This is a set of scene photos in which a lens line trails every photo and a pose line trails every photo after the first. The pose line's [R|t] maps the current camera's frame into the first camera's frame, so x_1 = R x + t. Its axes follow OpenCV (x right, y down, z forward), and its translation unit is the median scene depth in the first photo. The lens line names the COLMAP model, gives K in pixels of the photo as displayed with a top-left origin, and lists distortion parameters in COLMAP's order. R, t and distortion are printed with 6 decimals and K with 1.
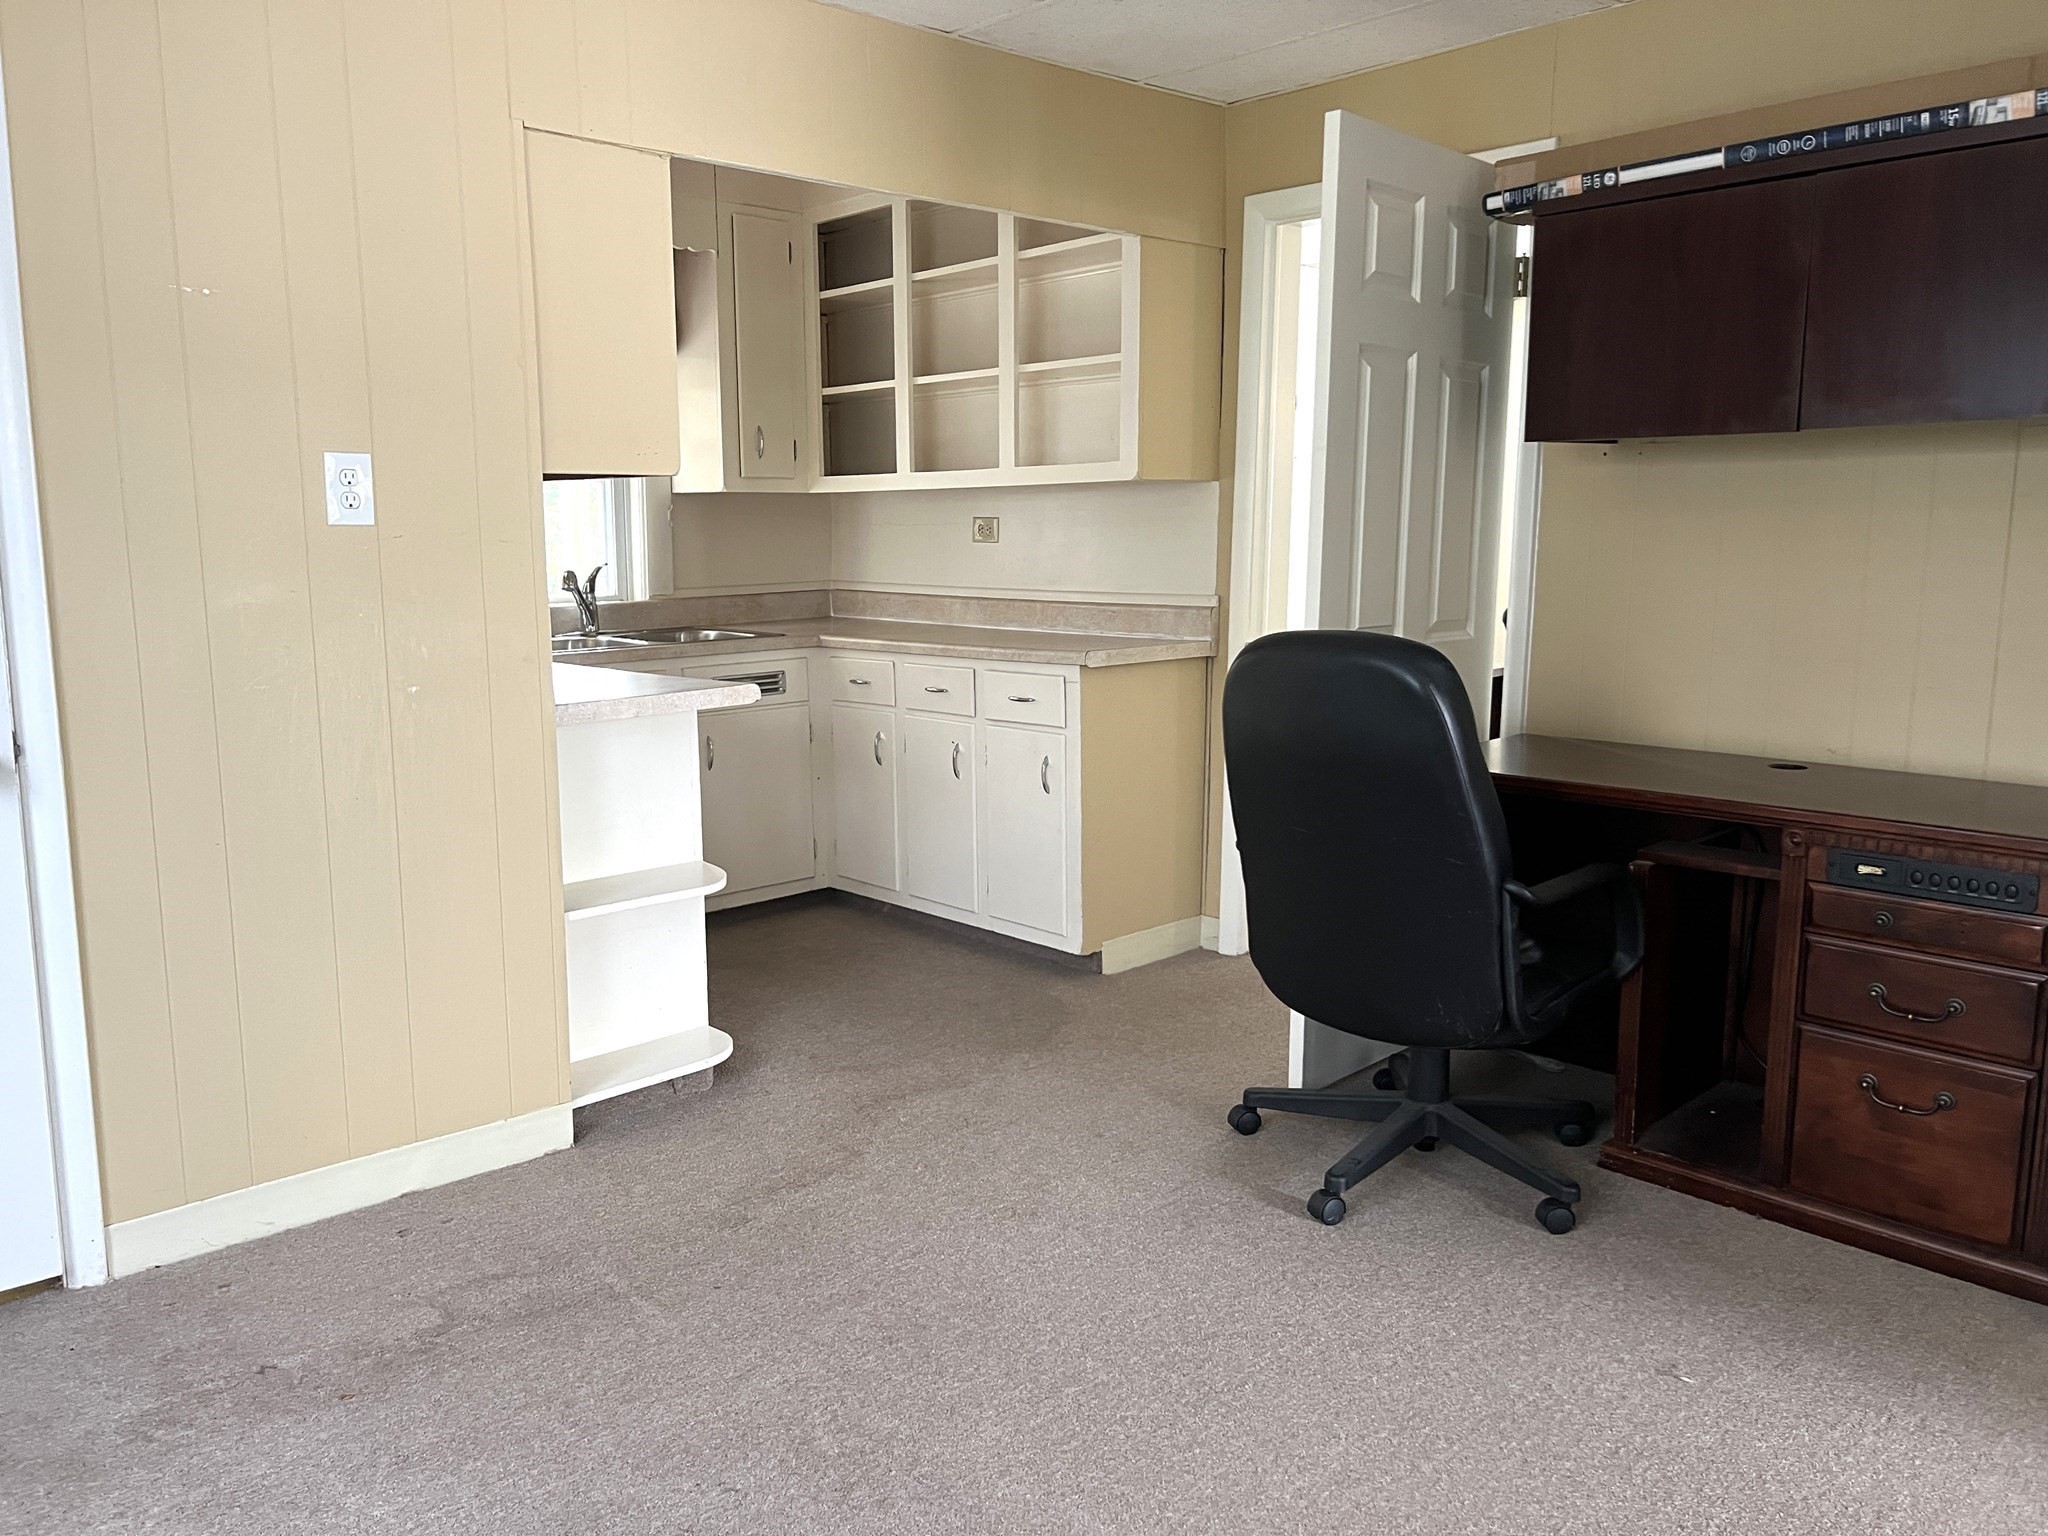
lens RADIAL K [[1563.0, 0, 1024.0], [0, 1563.0, 768.0], [0, 0, 1]] dist [0.098573, -0.110704]
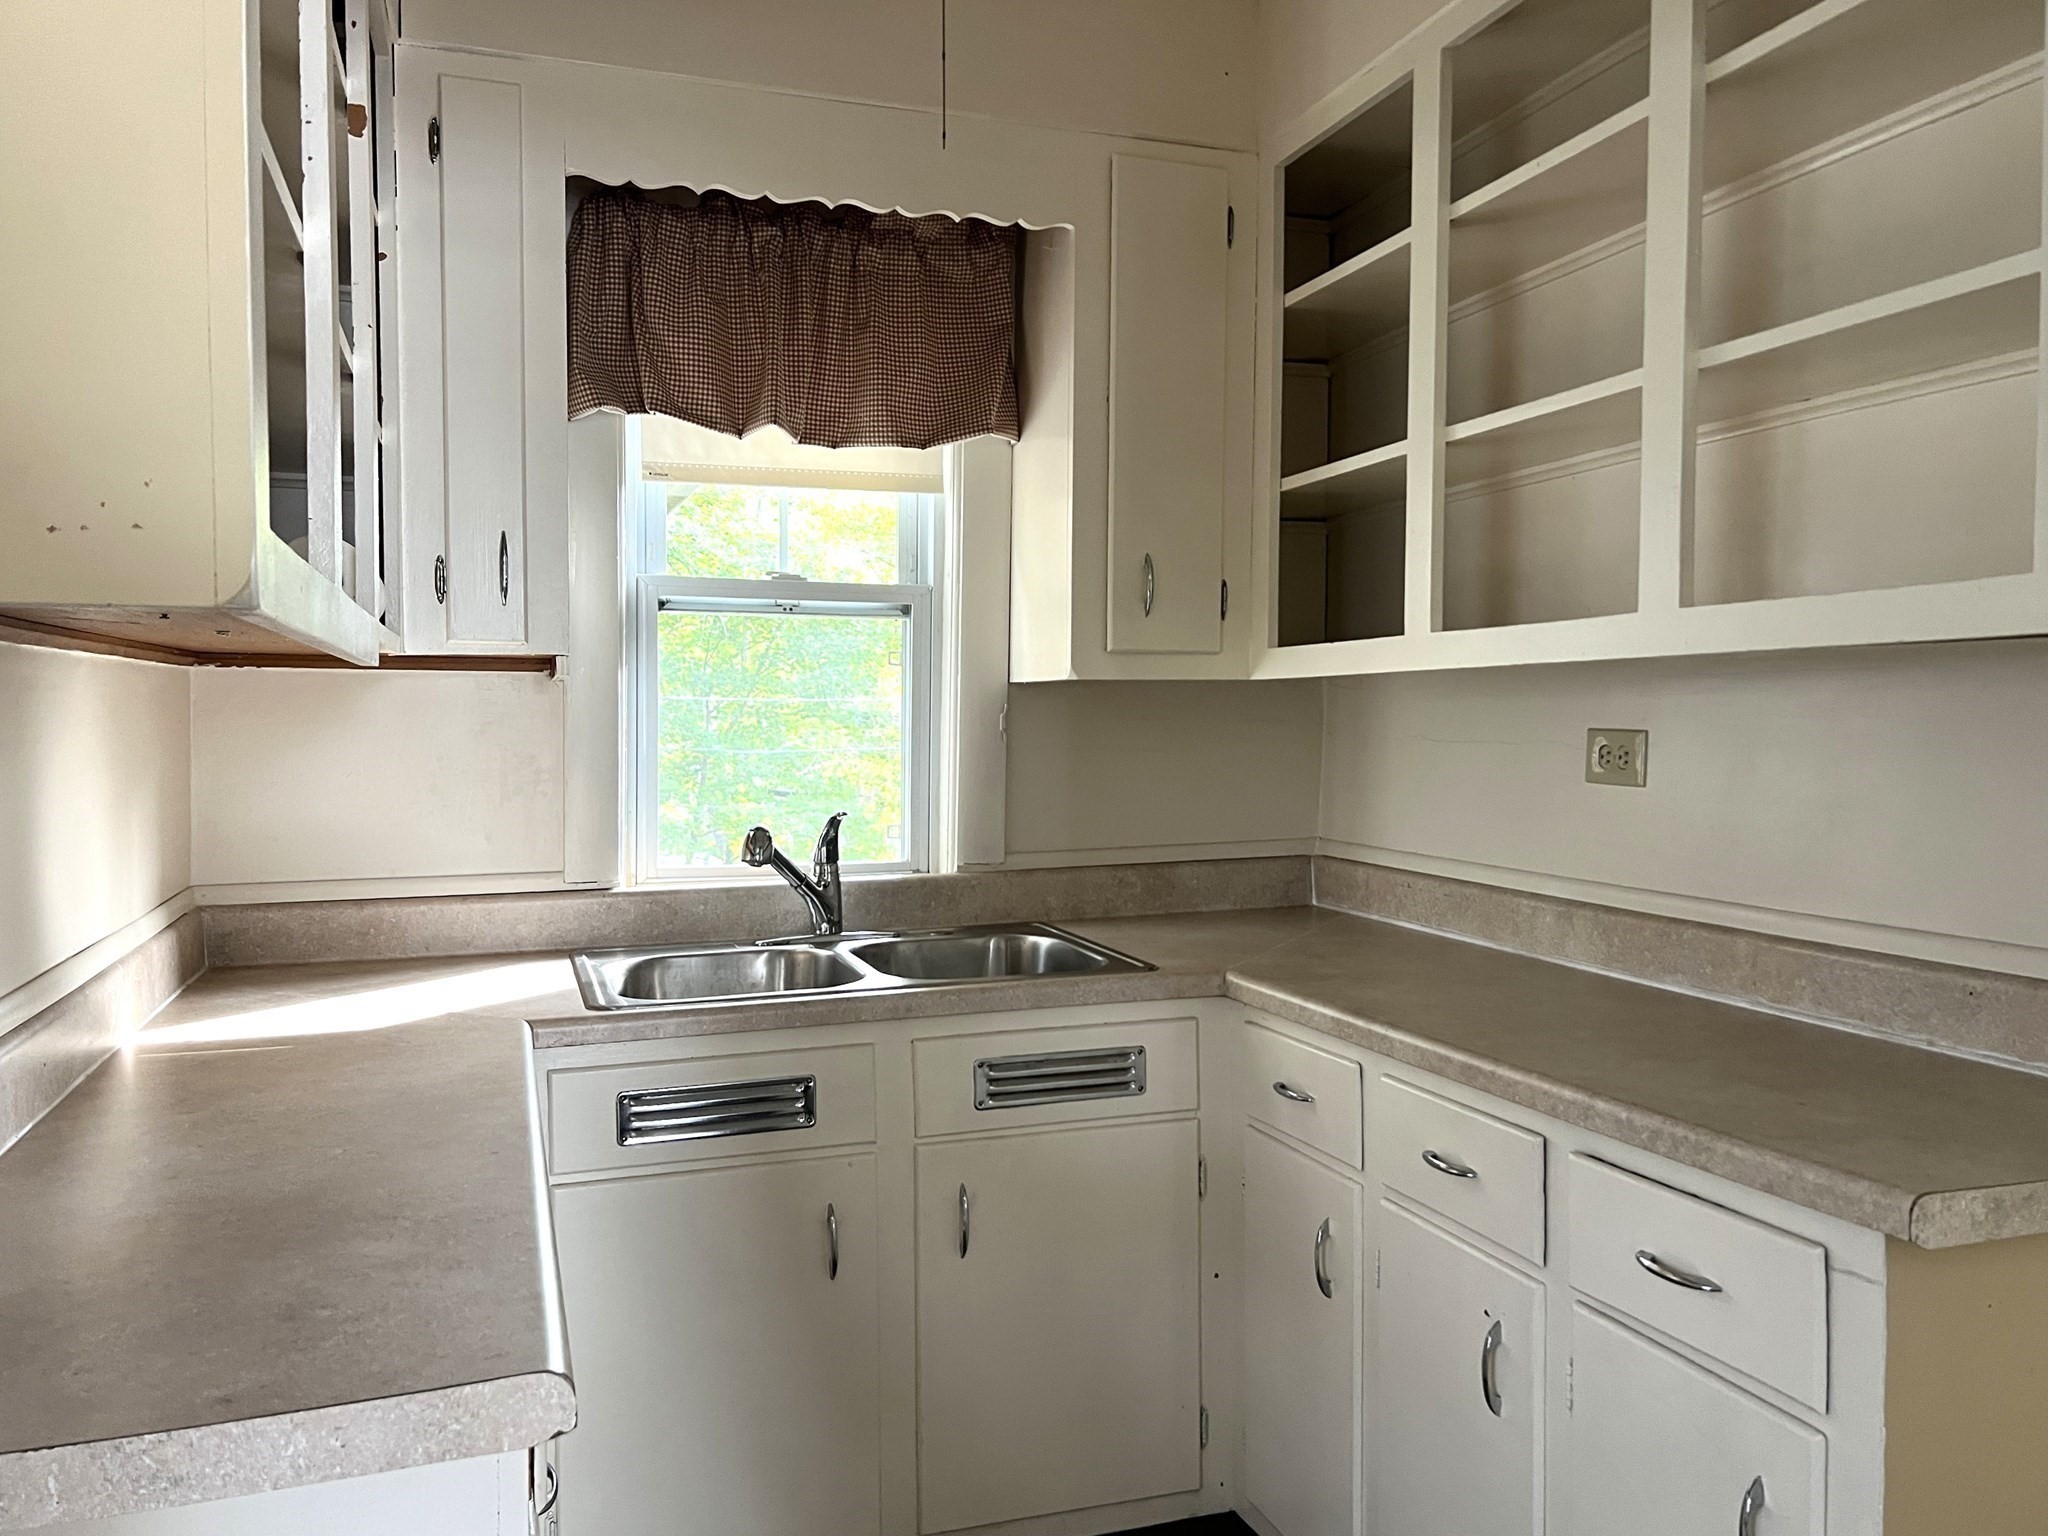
lens RADIAL K [[1523.7, 0, 1024.0], [0, 1523.7, 768.0], [0, 0, 1]] dist [0.098961, -0.133118]
pose [[0.908109, 0.021006, -0.418206, 0.006716], [-0.071217, 0.991938, -0.104819, -0.093224], [0.412633, 0.124971, 0.902284, 0.547857]]
